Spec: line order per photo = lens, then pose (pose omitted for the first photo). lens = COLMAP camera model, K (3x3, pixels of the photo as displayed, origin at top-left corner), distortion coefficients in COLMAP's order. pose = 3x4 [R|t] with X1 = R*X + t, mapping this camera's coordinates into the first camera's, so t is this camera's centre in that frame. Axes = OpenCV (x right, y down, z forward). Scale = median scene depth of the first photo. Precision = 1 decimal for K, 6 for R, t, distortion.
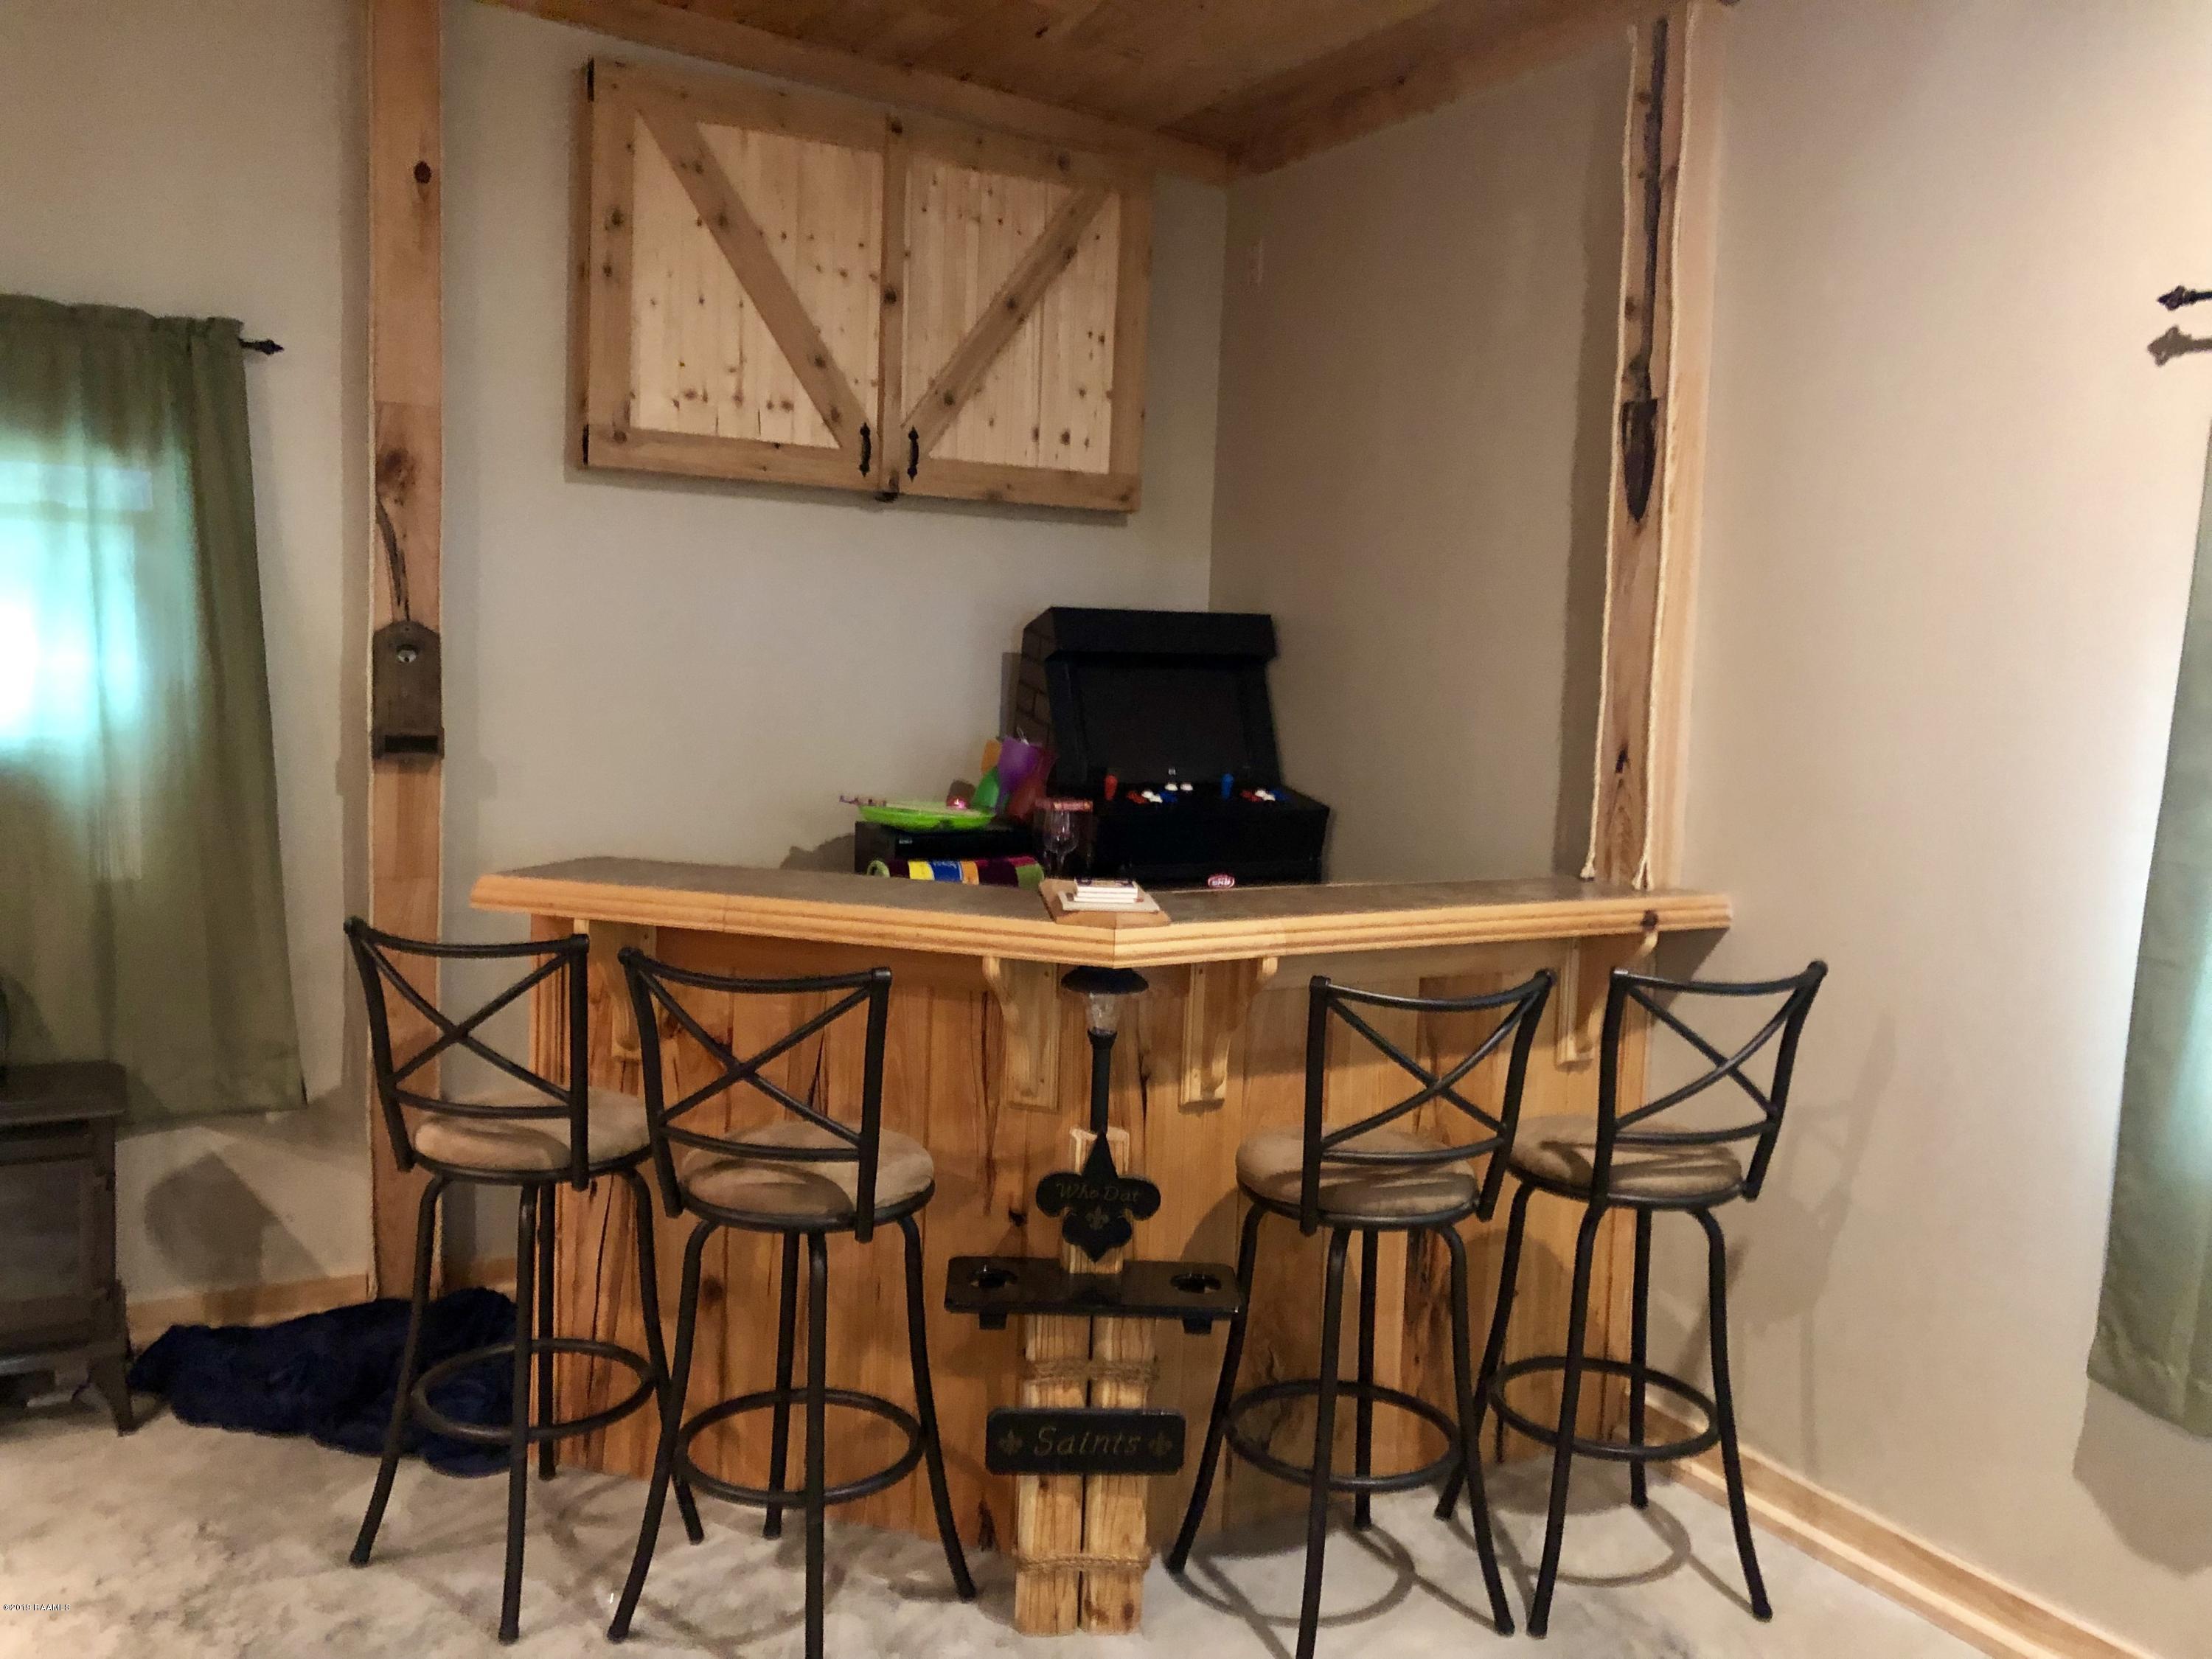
lens RADIAL K [[1784.9, 0, 1104.8], [0, 1784.9, 830.5], [0, 0, 1]] dist [0.015468, -0.017863]
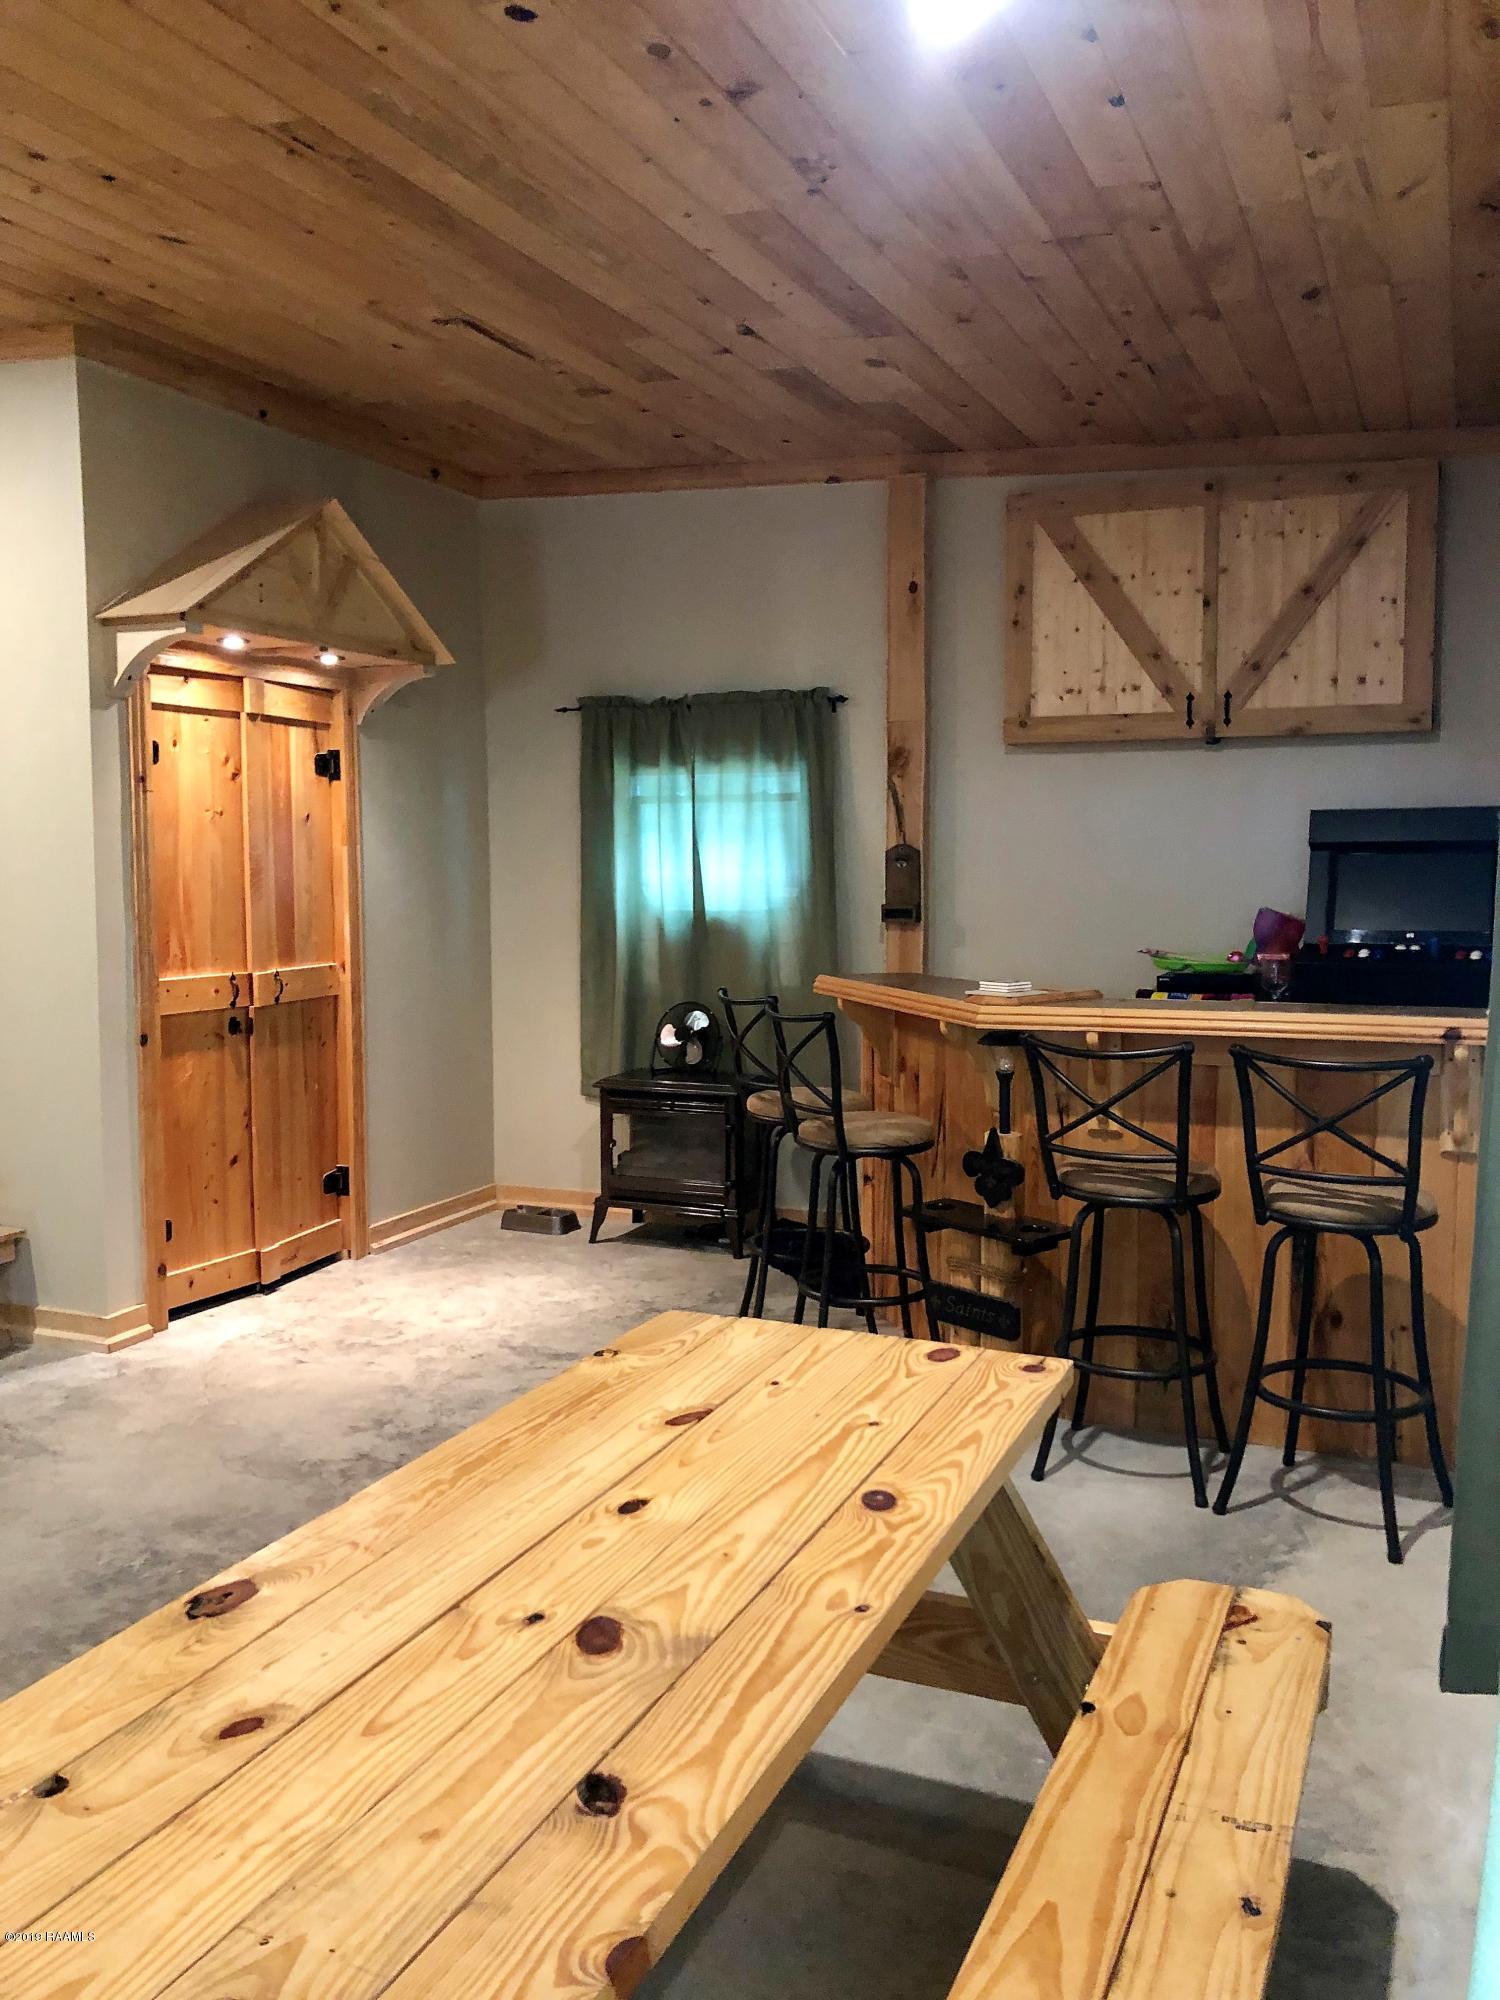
lens RADIAL K [[1613.9, 0, 748.5], [0, 1613.9, 1001.7], [0, 0, 1]] dist [0.015468, -0.017863]
pose [[0.609946, 0.033346, -0.791741, 0.716311], [-0.052590, 0.998615, 0.001544, 0.040127], [0.790696, 0.040696, 0.610855, -0.074333]]
